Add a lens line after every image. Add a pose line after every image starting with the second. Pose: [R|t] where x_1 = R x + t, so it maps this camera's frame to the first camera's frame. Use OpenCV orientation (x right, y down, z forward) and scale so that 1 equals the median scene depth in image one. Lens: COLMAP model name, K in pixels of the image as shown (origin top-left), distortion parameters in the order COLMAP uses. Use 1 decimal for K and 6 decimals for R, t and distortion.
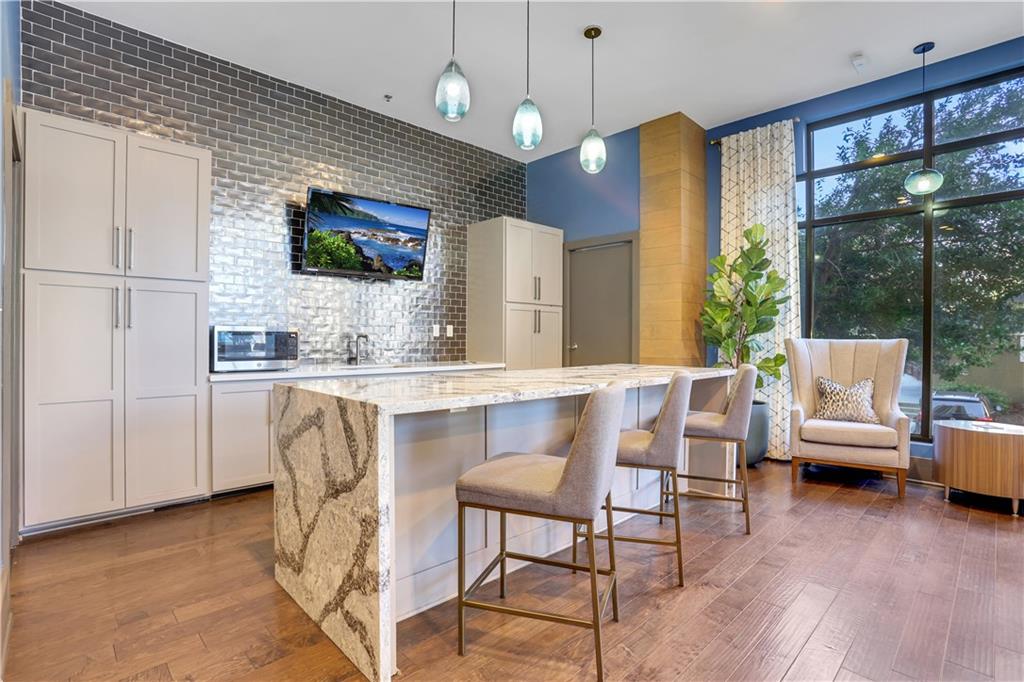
lens RADIAL K [[477.0, 0, 518.8], [0, 477.0, 340.6], [0, 0, 1]] dist [-0.057359, 0.017860]
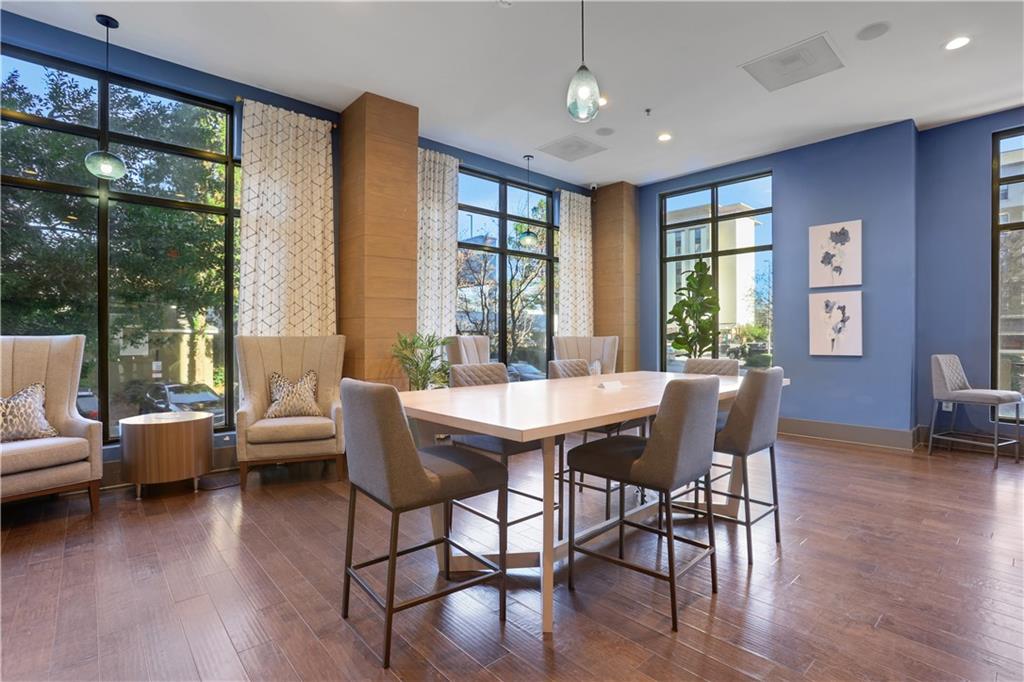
lens RADIAL K [[477.0, 0, 513.0], [0, 477.0, 342.2], [0, 0, 1]] dist [-0.057359, 0.017860]
pose [[0.029362, -0.014534, 0.999463, -0.029327], [0.000591, 0.999894, 0.014523, -0.002376], [-0.999569, 0.000164, 0.029368, 0.157226]]
